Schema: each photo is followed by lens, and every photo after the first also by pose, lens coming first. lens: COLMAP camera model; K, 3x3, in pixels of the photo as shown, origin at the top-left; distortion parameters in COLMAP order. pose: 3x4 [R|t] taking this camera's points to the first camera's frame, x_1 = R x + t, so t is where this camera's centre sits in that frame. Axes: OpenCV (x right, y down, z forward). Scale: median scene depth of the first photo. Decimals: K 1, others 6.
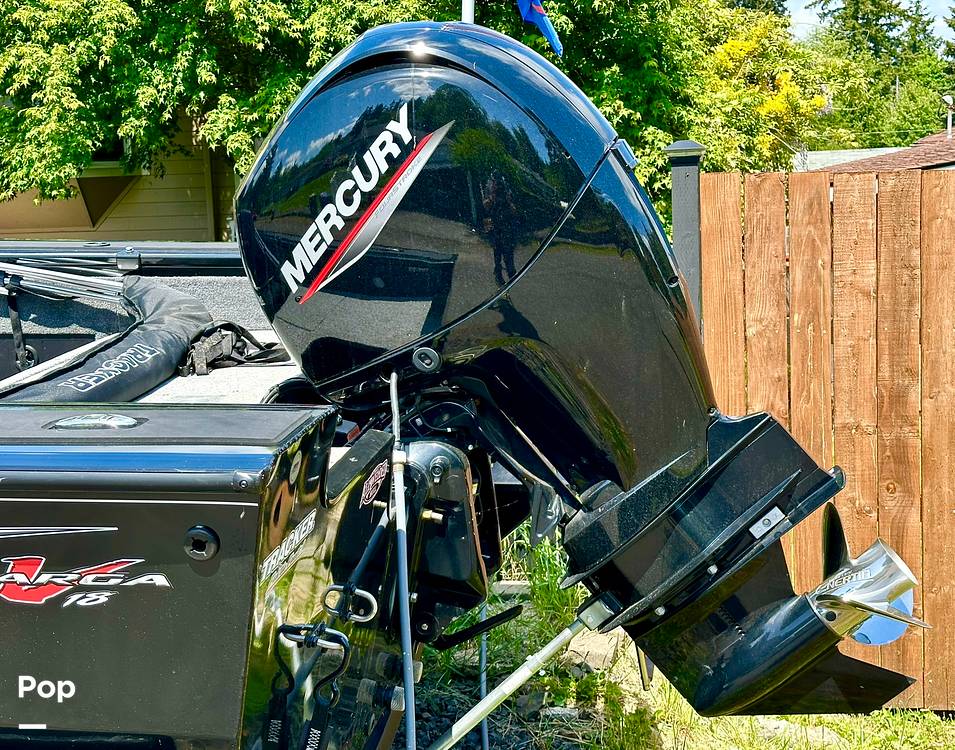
lens RADIAL K [[1420.3, 0, 480.5], [0, 1420.3, 375.3], [0, 0, 1]] dist [0.037569, 0.000000]
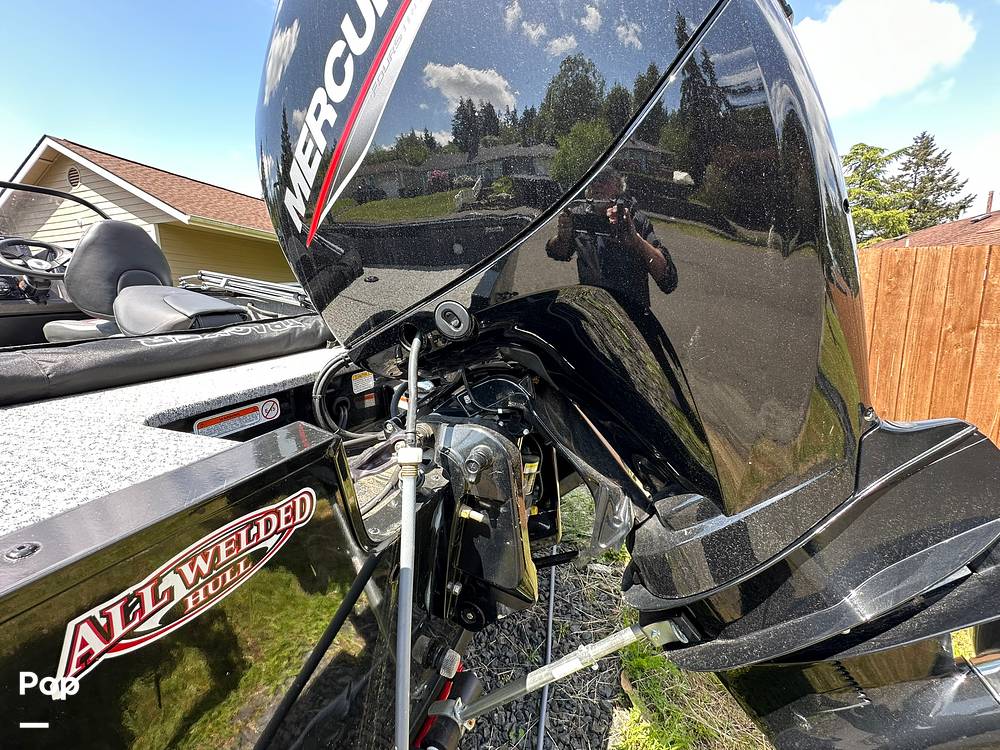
lens RADIAL K [[395.4, 0, 497.9], [0, 395.4, 372.3], [0, 0, 1]] dist [-0.003337, 0.000606]
pose [[0.980641, 0.044561, -0.190677, 0.022528], [-0.041157, 0.998915, 0.021777, 0.010360], [0.191440, -0.013507, 0.981411, 0.814949]]
